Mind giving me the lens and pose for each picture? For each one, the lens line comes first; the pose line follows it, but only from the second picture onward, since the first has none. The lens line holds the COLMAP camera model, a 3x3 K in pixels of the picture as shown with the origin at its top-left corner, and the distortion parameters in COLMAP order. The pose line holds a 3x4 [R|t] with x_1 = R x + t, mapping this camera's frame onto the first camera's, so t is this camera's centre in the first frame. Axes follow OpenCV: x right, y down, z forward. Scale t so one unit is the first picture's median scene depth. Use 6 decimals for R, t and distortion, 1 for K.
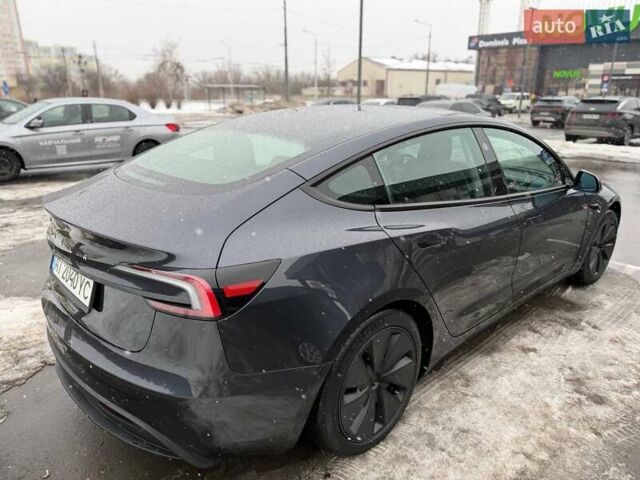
lens RADIAL K [[461.9, 0, 318.2], [0, 461.9, 238.8], [0, 0, 1]] dist [0.015454, -0.021323]
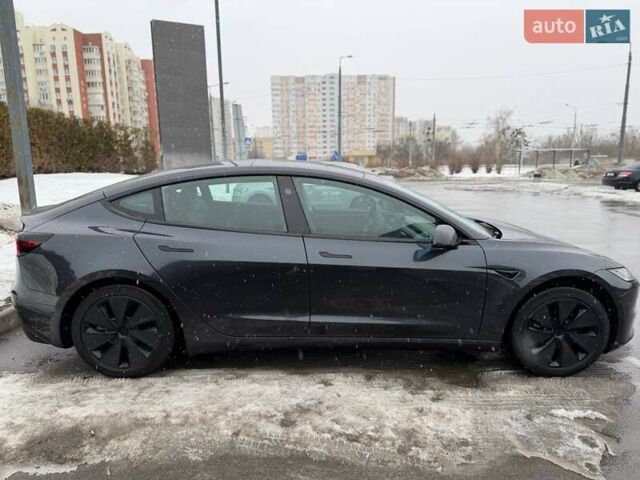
lens RADIAL K [[461.9, 0, 320.2], [0, 461.9, 240.1], [0, 0, 1]] dist [0.015454, -0.021323]
pose [[0.749201, 0.105726, -0.653850, 0.888725], [-0.190530, 0.979854, -0.059875, -0.012138], [0.634347, 0.169436, 0.754251, 0.114983]]
